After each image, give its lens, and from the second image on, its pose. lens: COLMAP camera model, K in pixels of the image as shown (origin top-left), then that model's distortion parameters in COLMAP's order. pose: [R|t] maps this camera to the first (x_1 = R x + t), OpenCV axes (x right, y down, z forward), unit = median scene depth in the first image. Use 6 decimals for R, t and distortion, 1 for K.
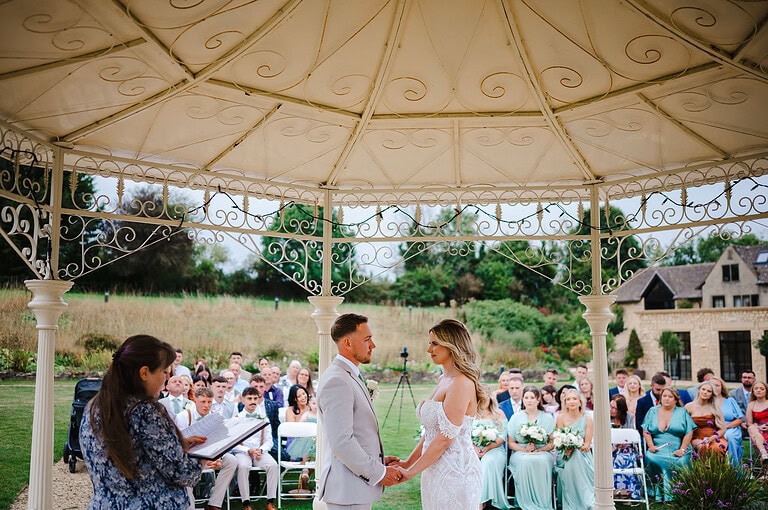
lens RADIAL K [[749.1, 0, 384.0], [0, 749.1, 255.0], [0, 0, 1]] dist [-0.020562, -0.002347]
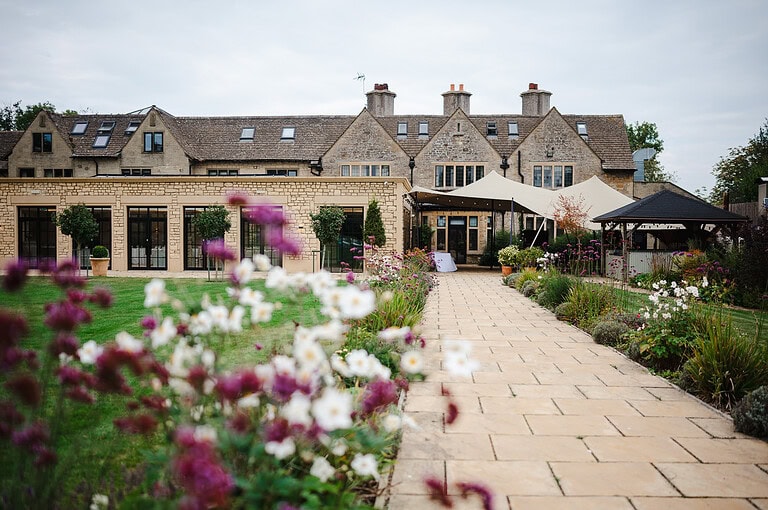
lens RADIAL K [[749.1, 0, 384.0], [0, 749.1, 255.0], [0, 0, 1]] dist [-0.020562, -0.002347]
pose [[0.661458, -0.024502, 0.749582, 0.078797], [-0.089698, 0.989708, 0.111504, 0.021389], [-0.744599, -0.140991, 0.652452, 0.129417]]
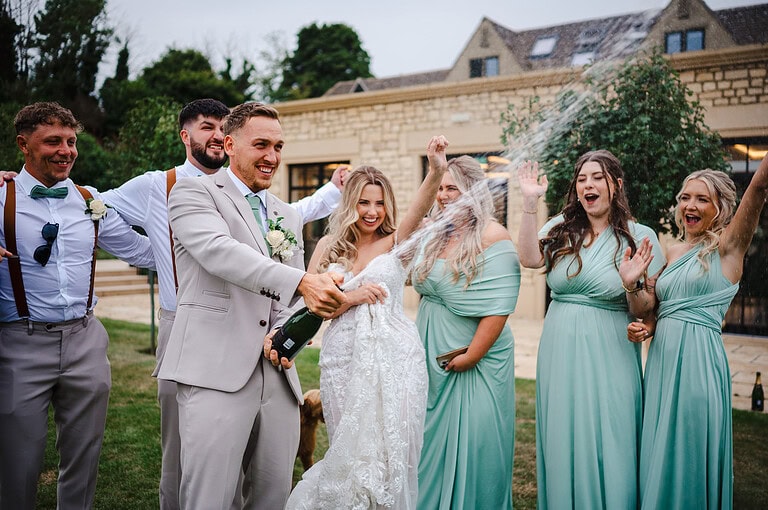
lens RADIAL K [[749.1, 0, 384.0], [0, 749.1, 255.0], [0, 0, 1]] dist [-0.020562, -0.002347]
pose [[0.960142, -0.004690, 0.279474, 0.255942], [-0.039082, 0.987785, 0.150843, 0.072202], [-0.276768, -0.155753, 0.948230, 0.514917]]
